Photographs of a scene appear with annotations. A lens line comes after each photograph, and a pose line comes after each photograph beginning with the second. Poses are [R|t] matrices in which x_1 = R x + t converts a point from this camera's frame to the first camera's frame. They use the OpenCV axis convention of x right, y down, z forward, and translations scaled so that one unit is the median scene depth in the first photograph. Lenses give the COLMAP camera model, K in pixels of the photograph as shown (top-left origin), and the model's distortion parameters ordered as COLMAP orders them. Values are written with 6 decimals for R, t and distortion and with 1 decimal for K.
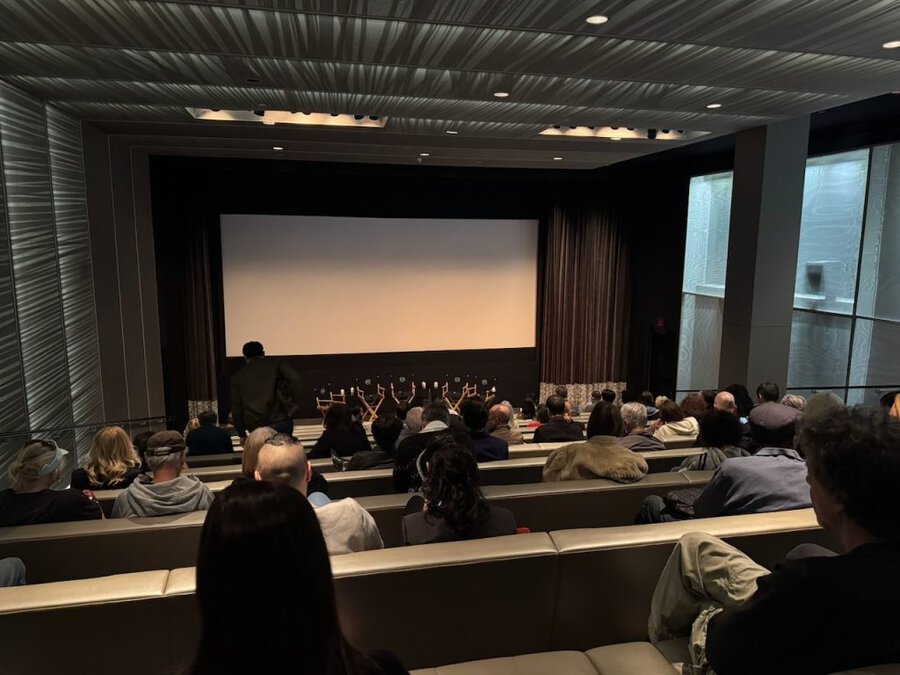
lens RADIAL K [[625.0, 0, 448.7], [0, 625.0, 347.6], [0, 0, 1]] dist [0.051590, -0.062388]
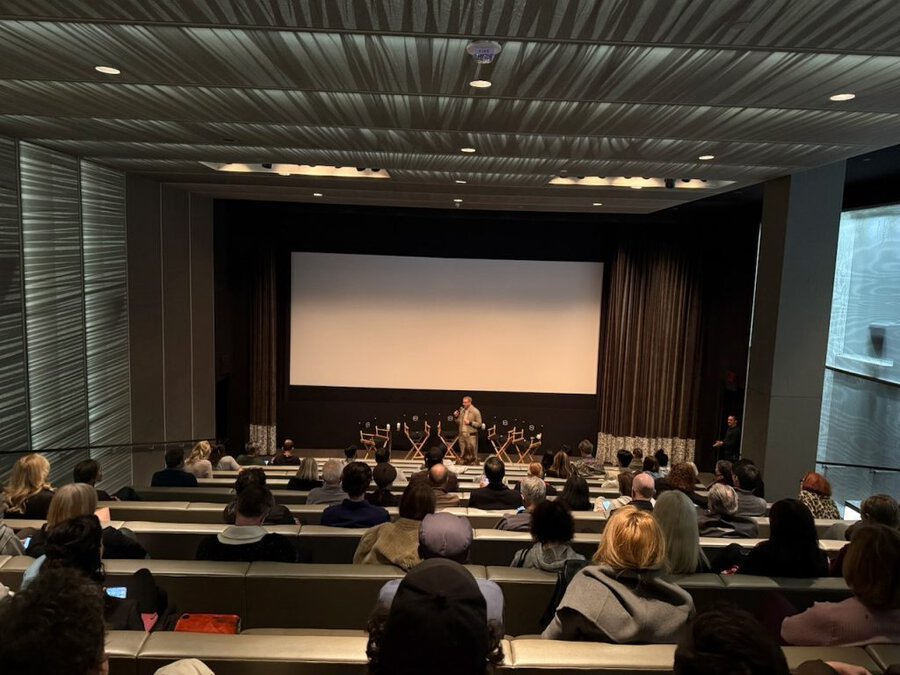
lens RADIAL K [[625.0, 0, 448.1], [0, 625.0, 345.3], [0, 0, 1]] dist [0.051590, -0.062388]
pose [[0.979565, 0.050486, -0.194686, 0.208641], [-0.060702, 0.997055, -0.046865, -0.035358], [0.191747, 0.057725, 0.979745, 0.029231]]
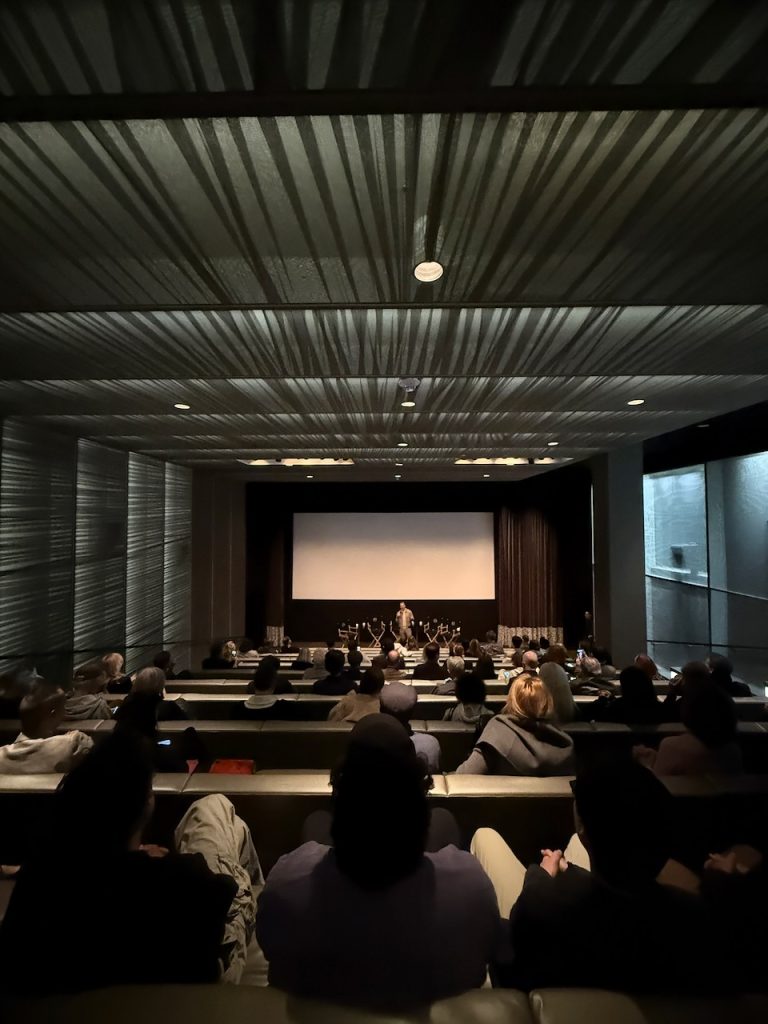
lens RADIAL K [[403.1, 0, 381.9], [0, 403.1, 511.9], [0, 0, 1]] dist [-0.004251, 0.000015]
pose [[0.973763, -0.014168, -0.227122, 0.209021], [-0.029659, 0.981645, -0.188398, -0.032720], [0.225623, 0.190191, 0.955469, 0.036387]]
